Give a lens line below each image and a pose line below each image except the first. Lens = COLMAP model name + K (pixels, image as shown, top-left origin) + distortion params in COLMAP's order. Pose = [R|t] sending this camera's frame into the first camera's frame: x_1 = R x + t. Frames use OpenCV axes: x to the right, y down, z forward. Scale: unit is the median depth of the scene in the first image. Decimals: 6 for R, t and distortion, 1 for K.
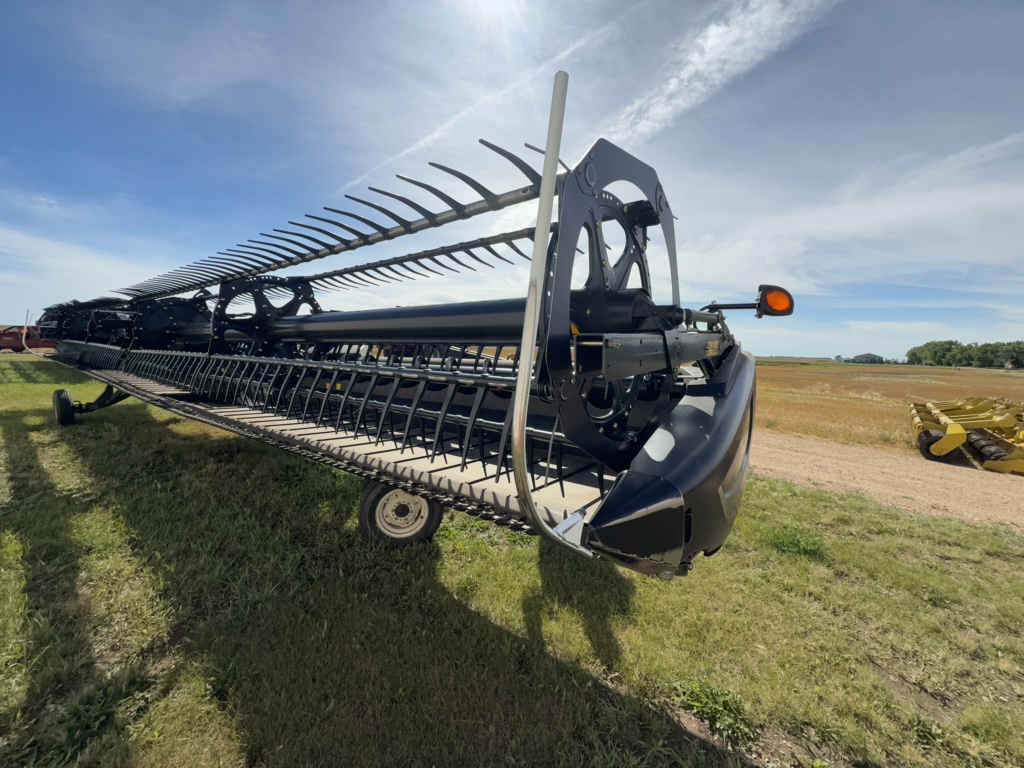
lens RADIAL K [[409.2, 0, 515.3], [0, 409.2, 380.3], [0, 0, 1]] dist [0.003813, -0.000686]
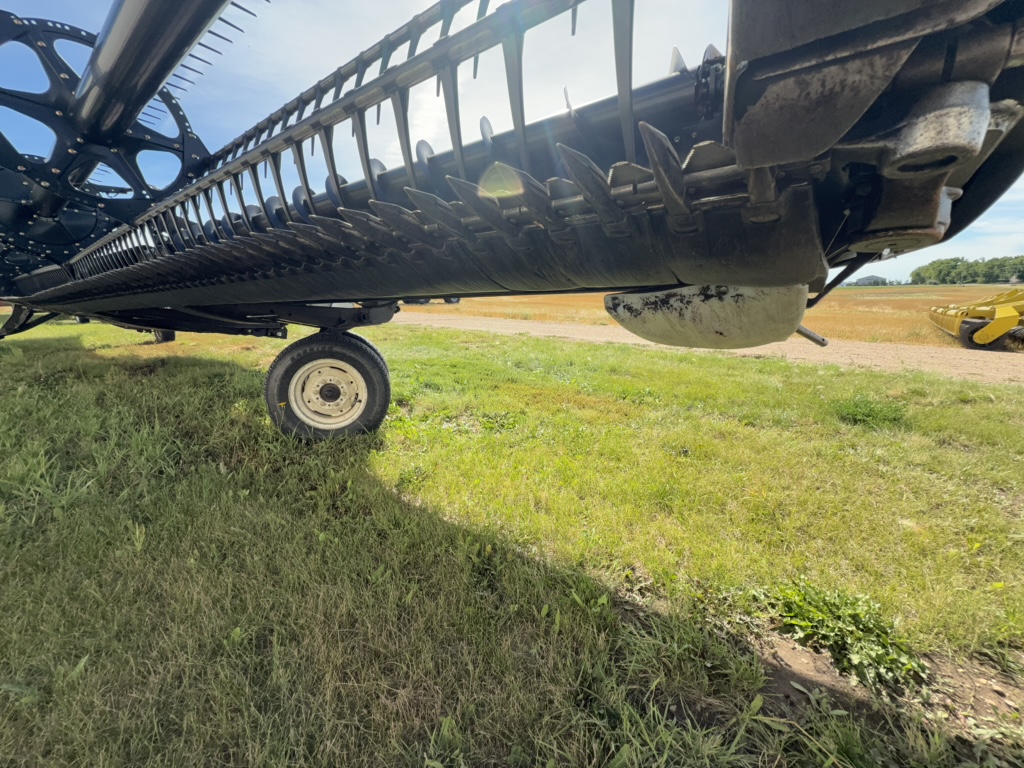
lens RADIAL K [[409.2, 0, 515.7], [0, 409.2, 380.4], [0, 0, 1]] dist [0.003813, -0.000686]
pose [[0.998532, -0.054147, 0.001326, 0.064068], [0.053486, 0.989605, 0.133500, 0.300114], [-0.008541, -0.133233, 0.991048, 0.402348]]
